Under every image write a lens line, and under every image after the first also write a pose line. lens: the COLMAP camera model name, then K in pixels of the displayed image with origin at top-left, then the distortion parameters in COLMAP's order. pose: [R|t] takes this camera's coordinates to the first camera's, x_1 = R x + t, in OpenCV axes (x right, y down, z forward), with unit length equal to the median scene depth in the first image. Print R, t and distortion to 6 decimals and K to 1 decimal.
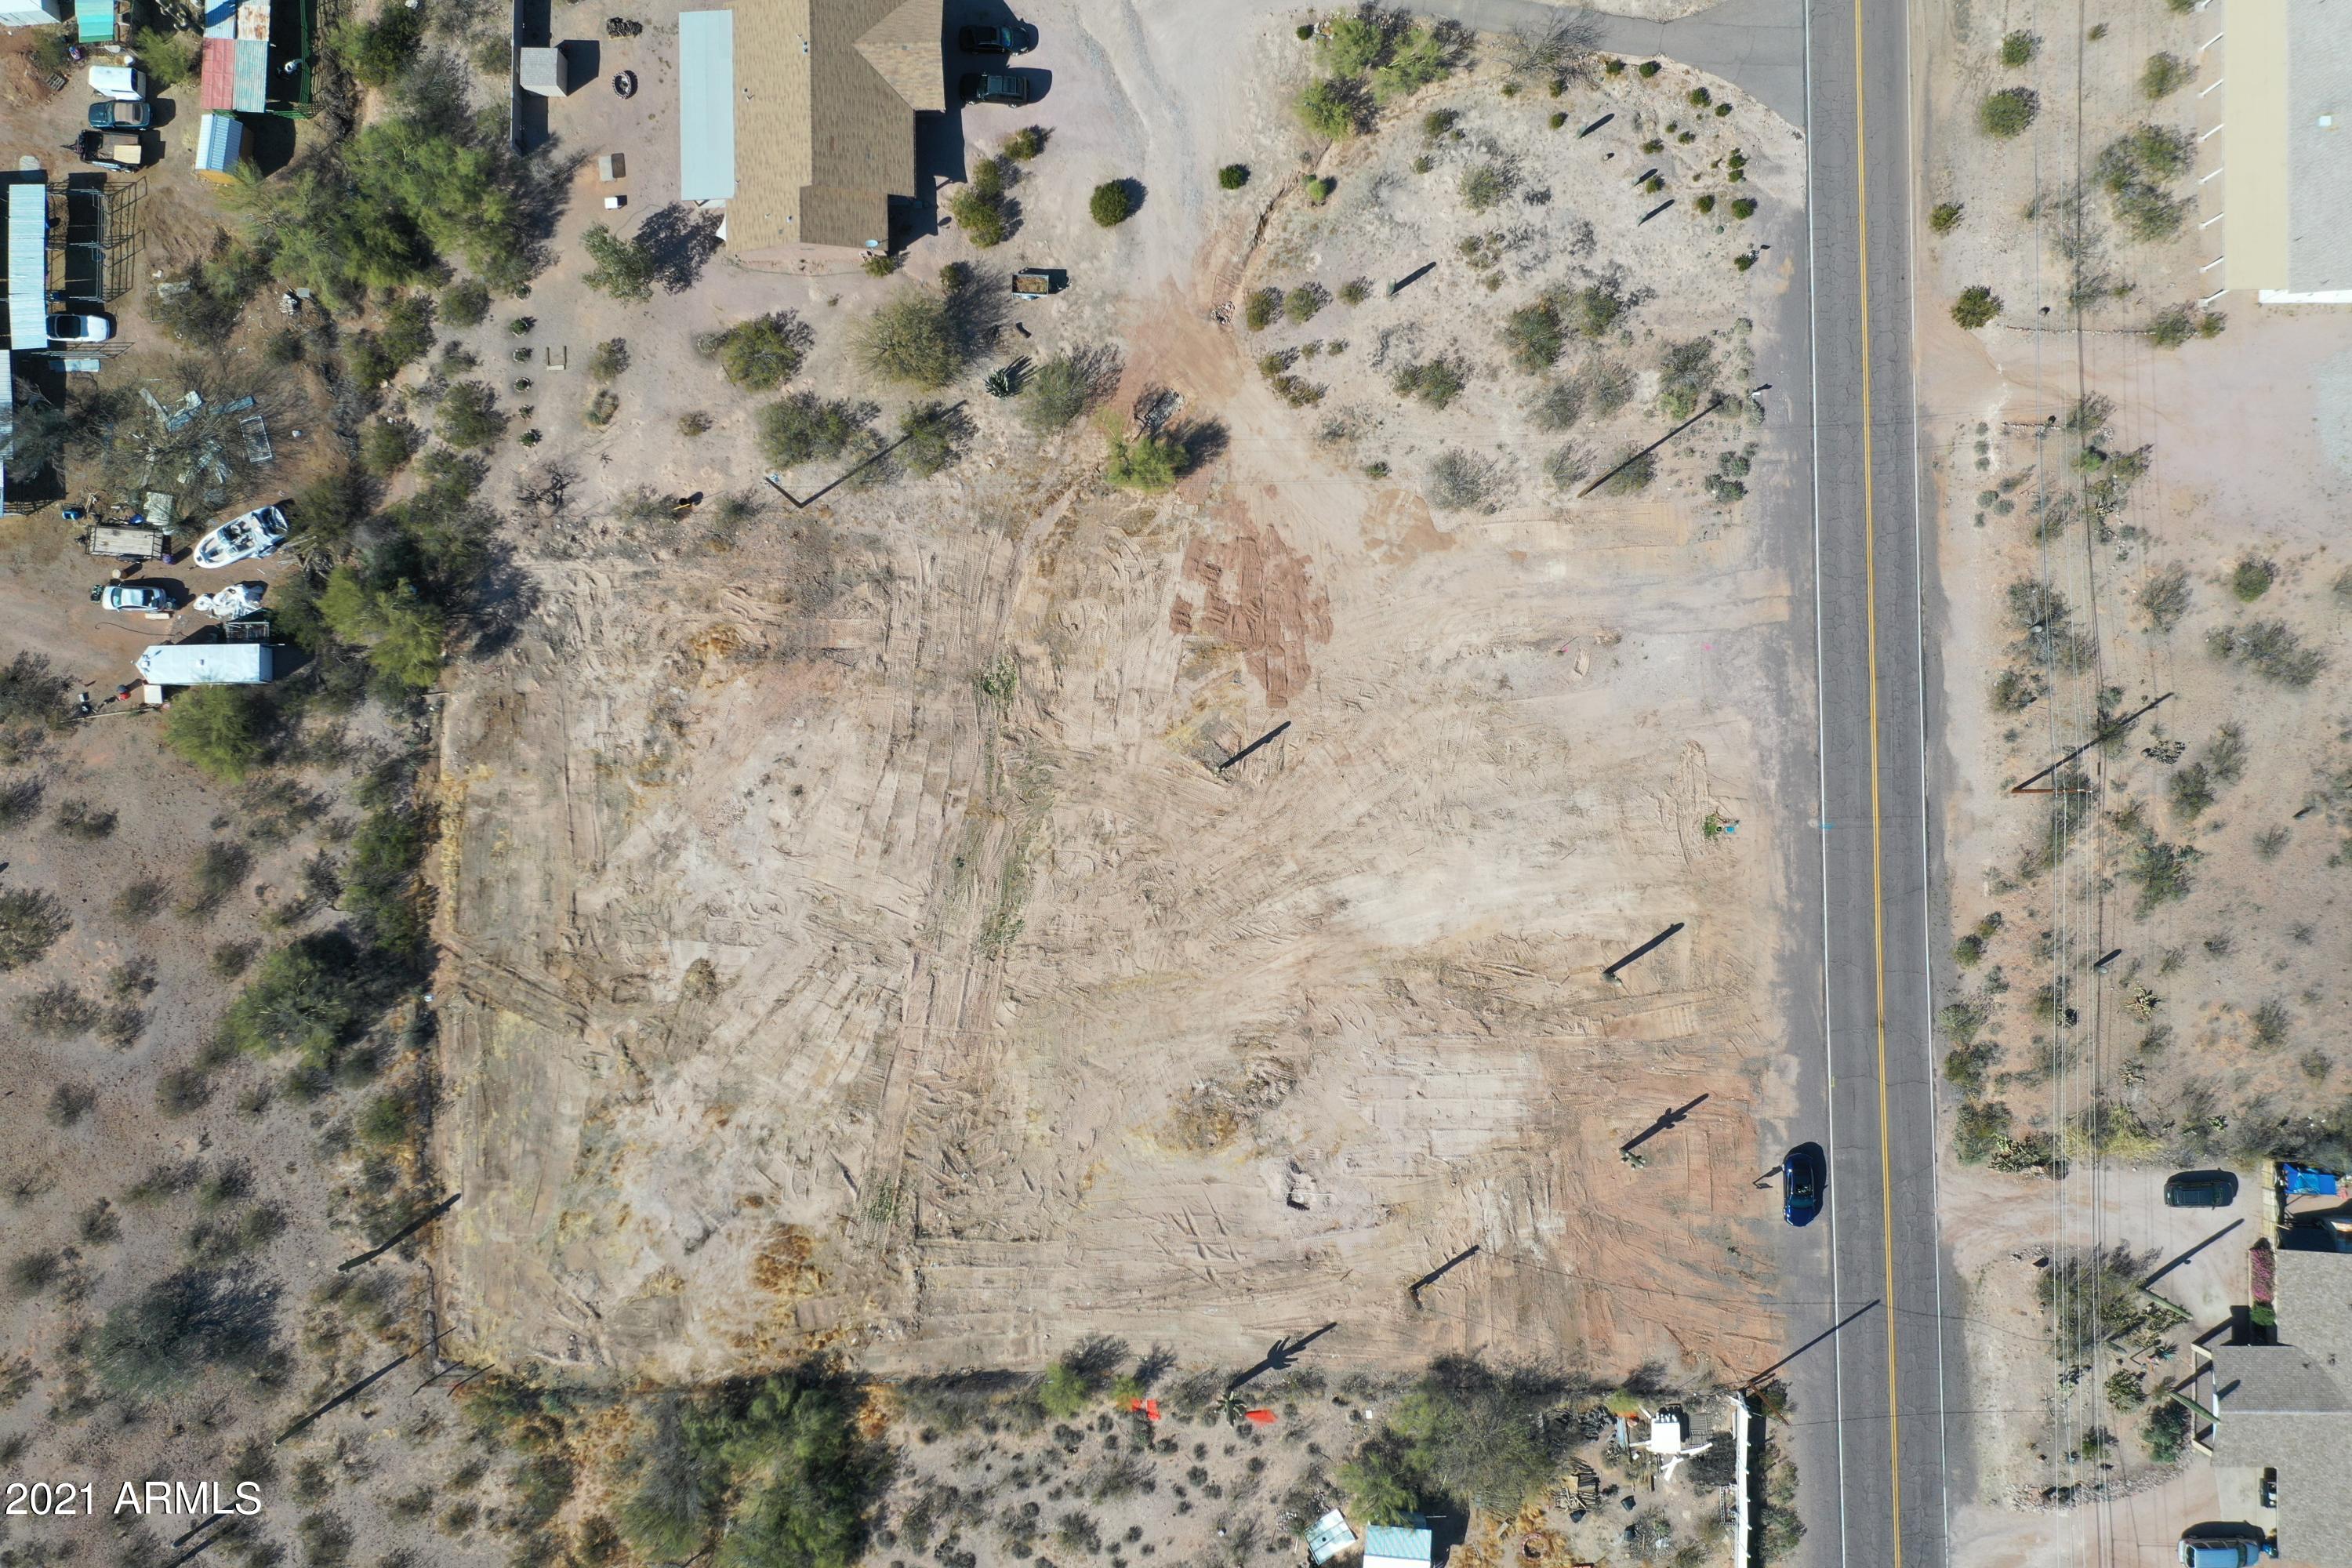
lens RADIAL K [[1838.4, 0, 1167.7], [0, 1838.4, 790.4], [0, 0, 1]] dist [-0.002835, 0.013161]
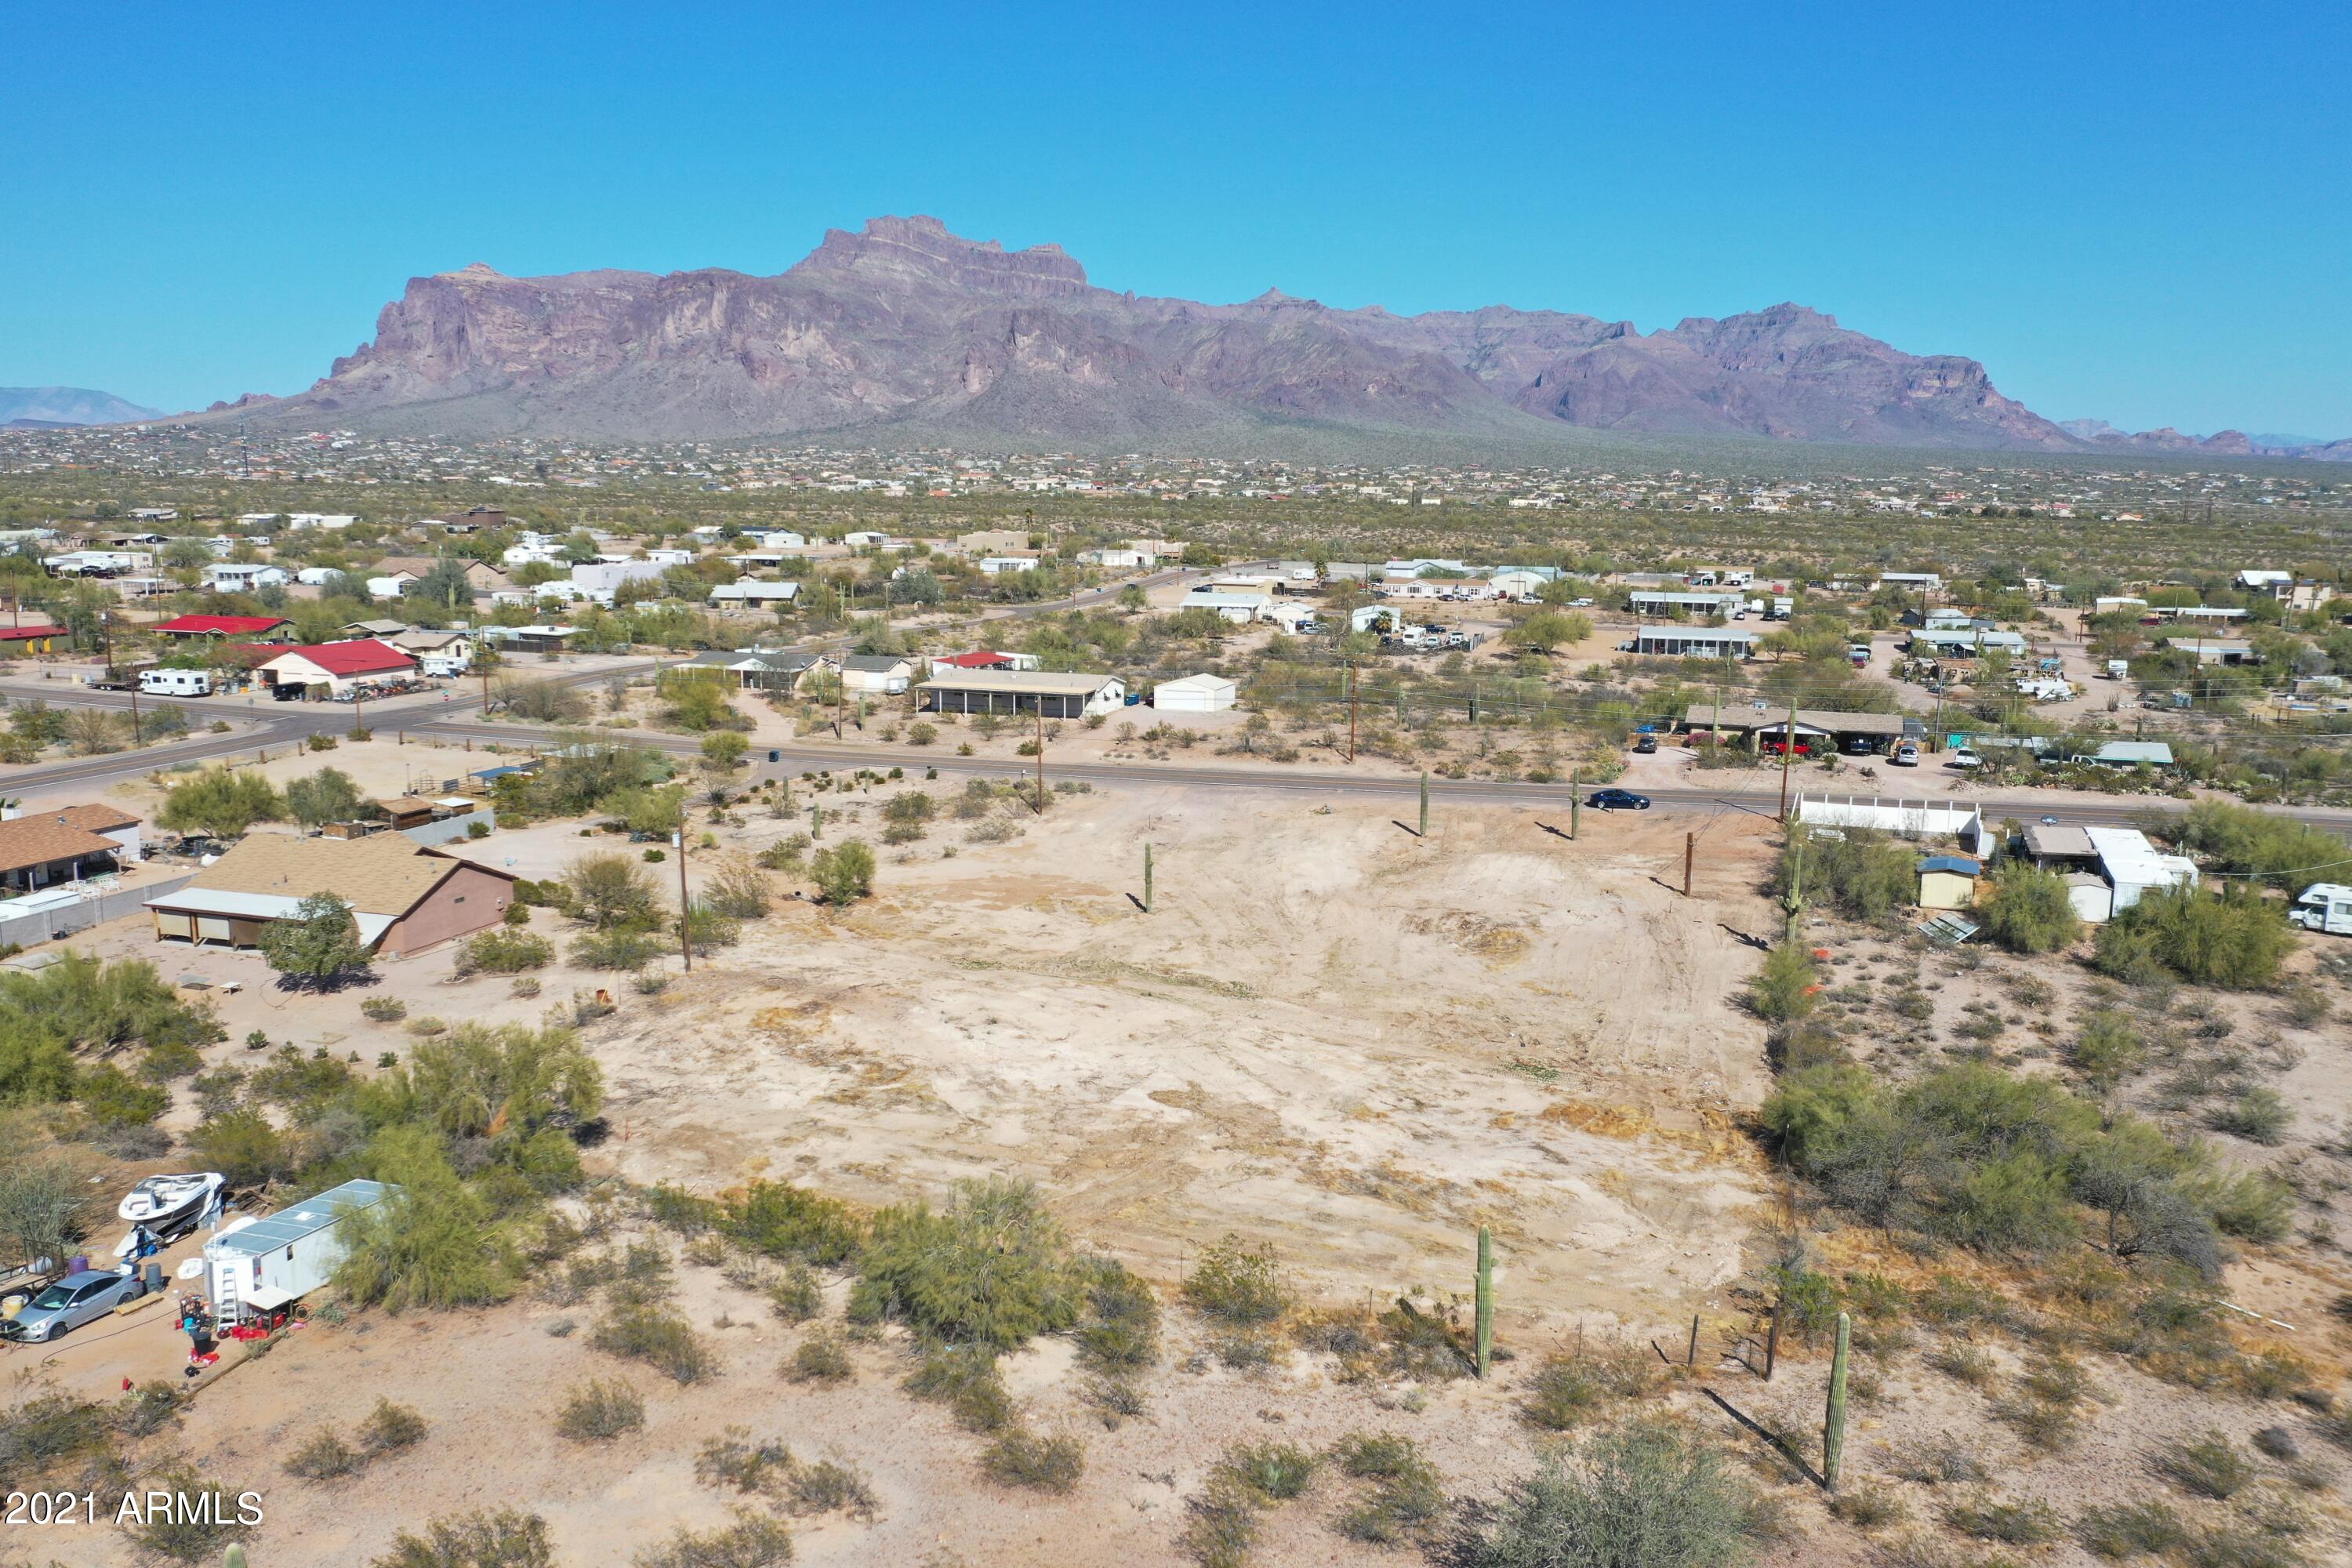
lens RADIAL K [[1838.4, 0, 1167.7], [0, 1838.4, 790.4], [0, 0, 1]] dist [-0.002835, 0.013161]
pose [[0.330527, -0.146738, 0.932320, -0.901898], [0.943406, 0.079799, -0.321897, 0.319716], [-0.027164, 0.985951, 0.164809, 0.770708]]
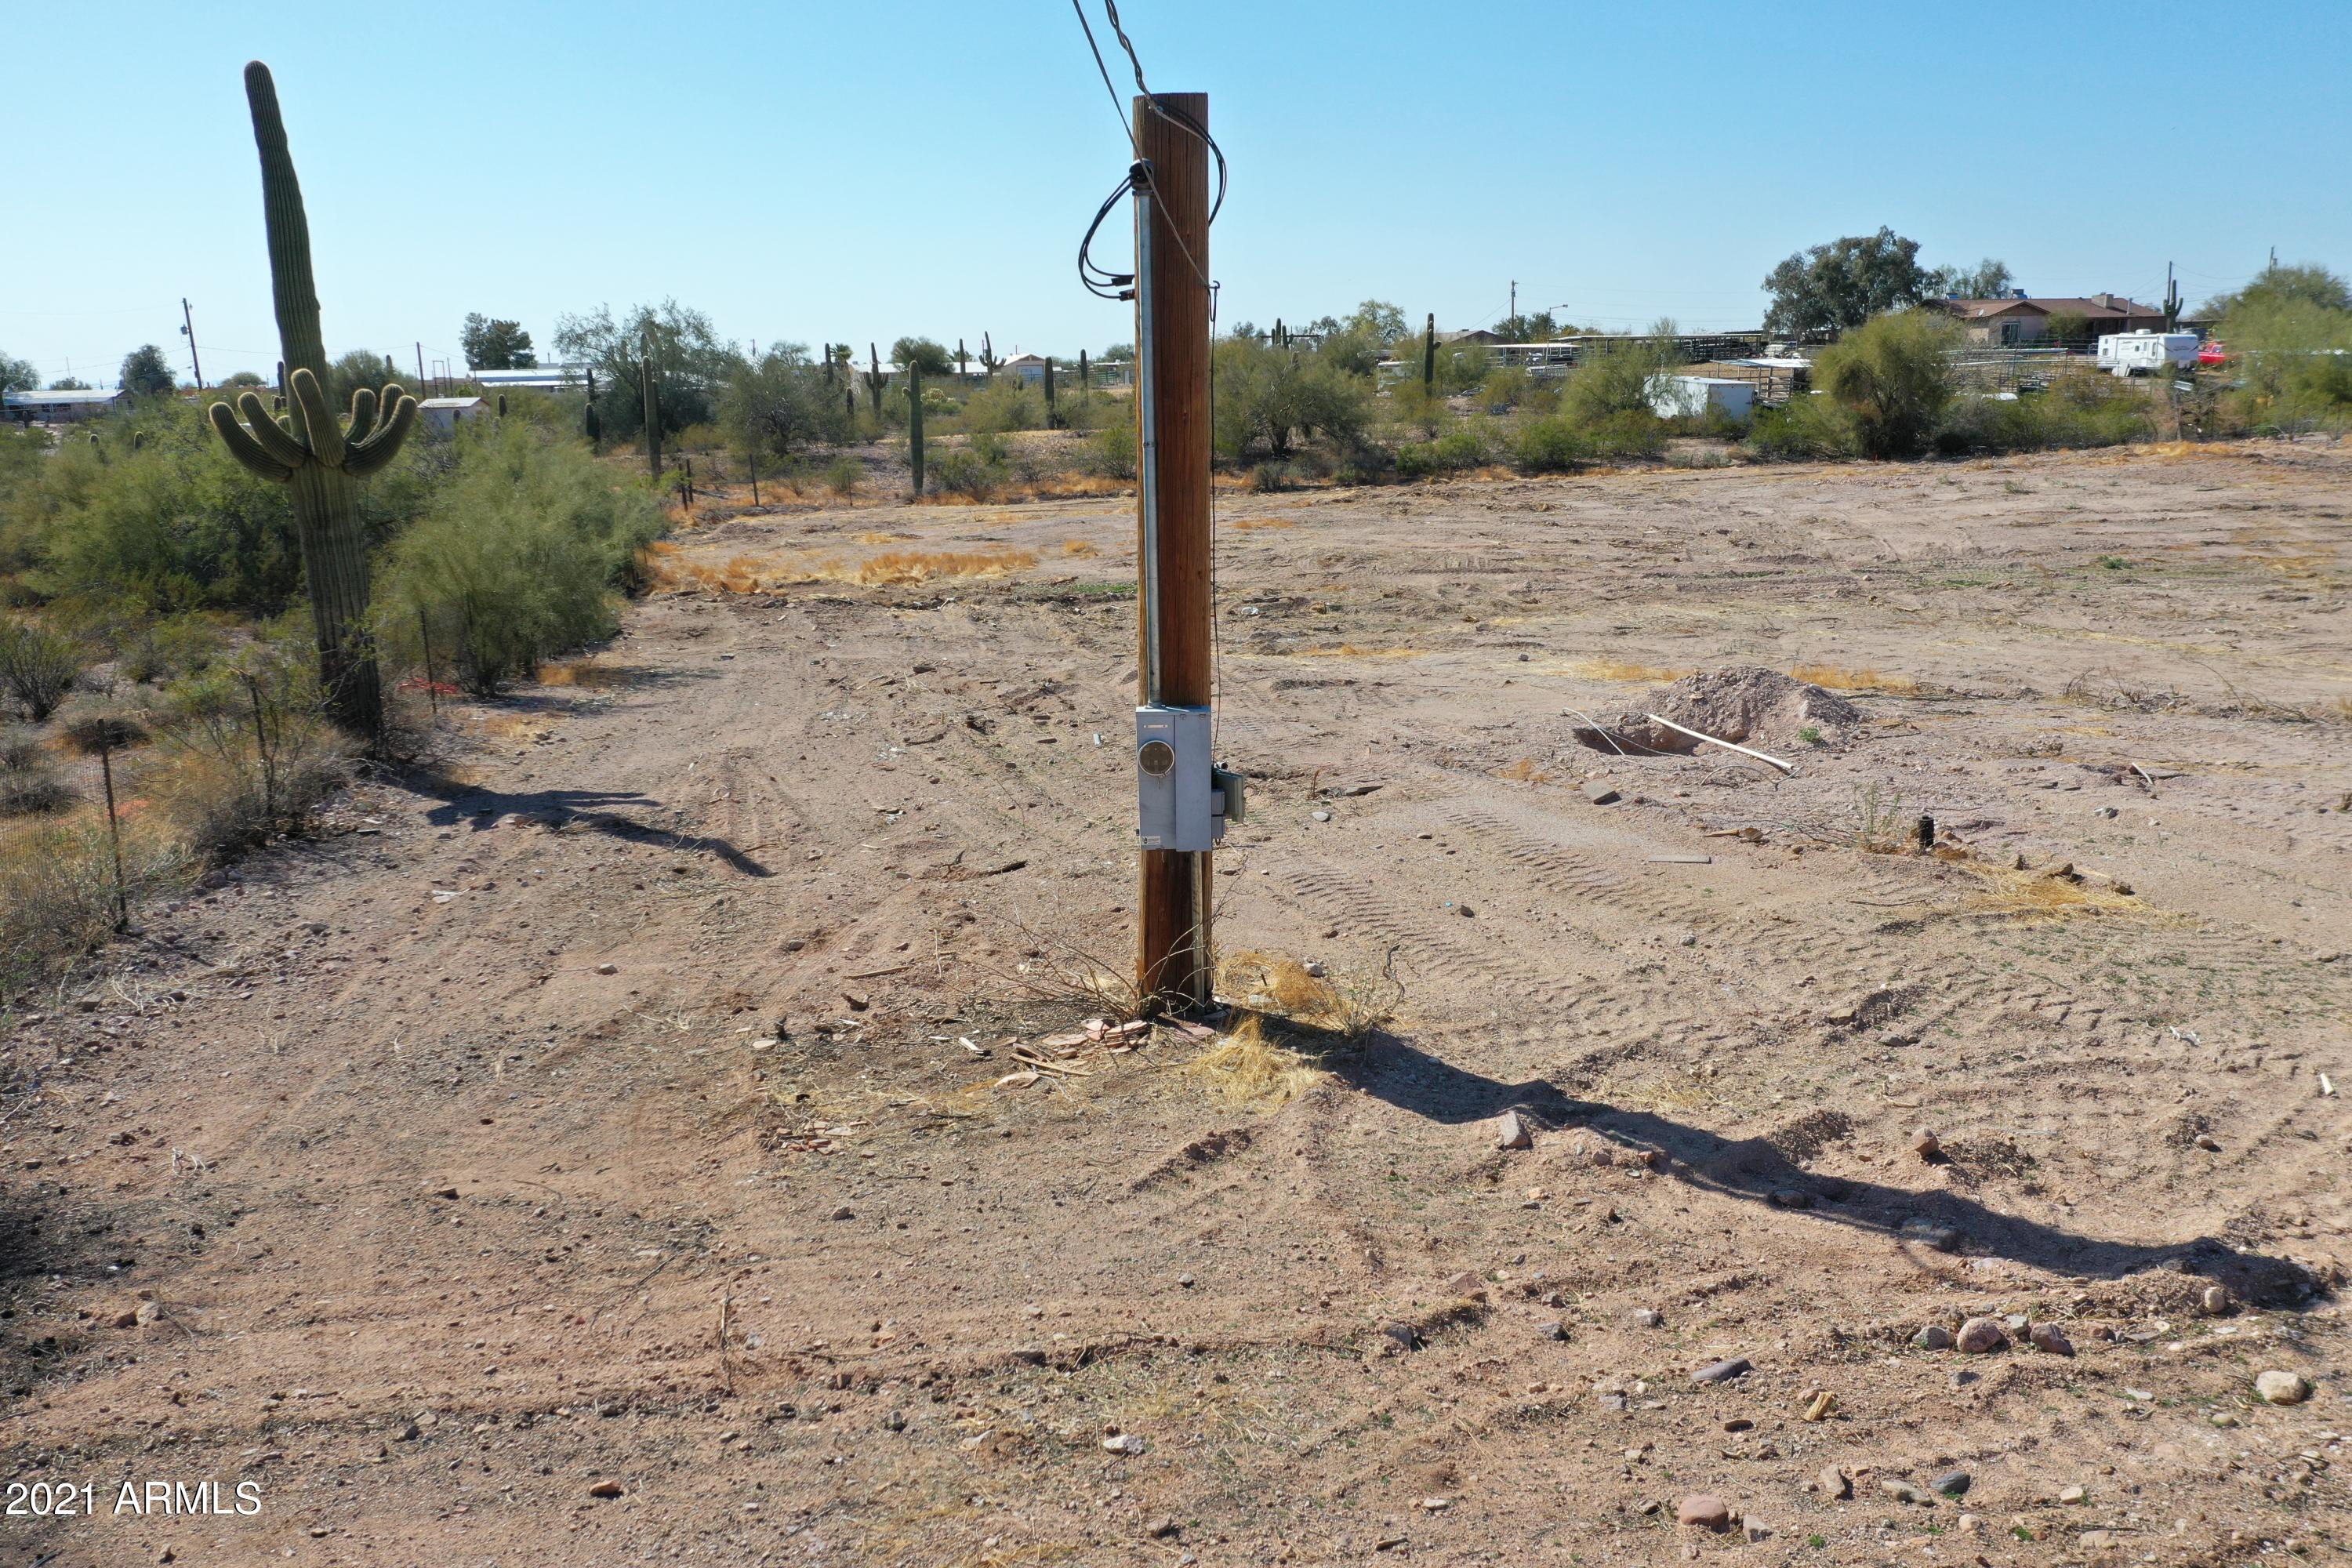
lens RADIAL K [[1838.4, 0, 1167.7], [0, 1838.4, 790.4], [0, 0, 1]] dist [-0.002835, 0.013161]
pose [[0.179407, 0.223804, -0.957980, 0.202580], [-0.983211, 0.073771, -0.166897, 0.280838], [0.033319, 0.971838, 0.233282, 0.961220]]
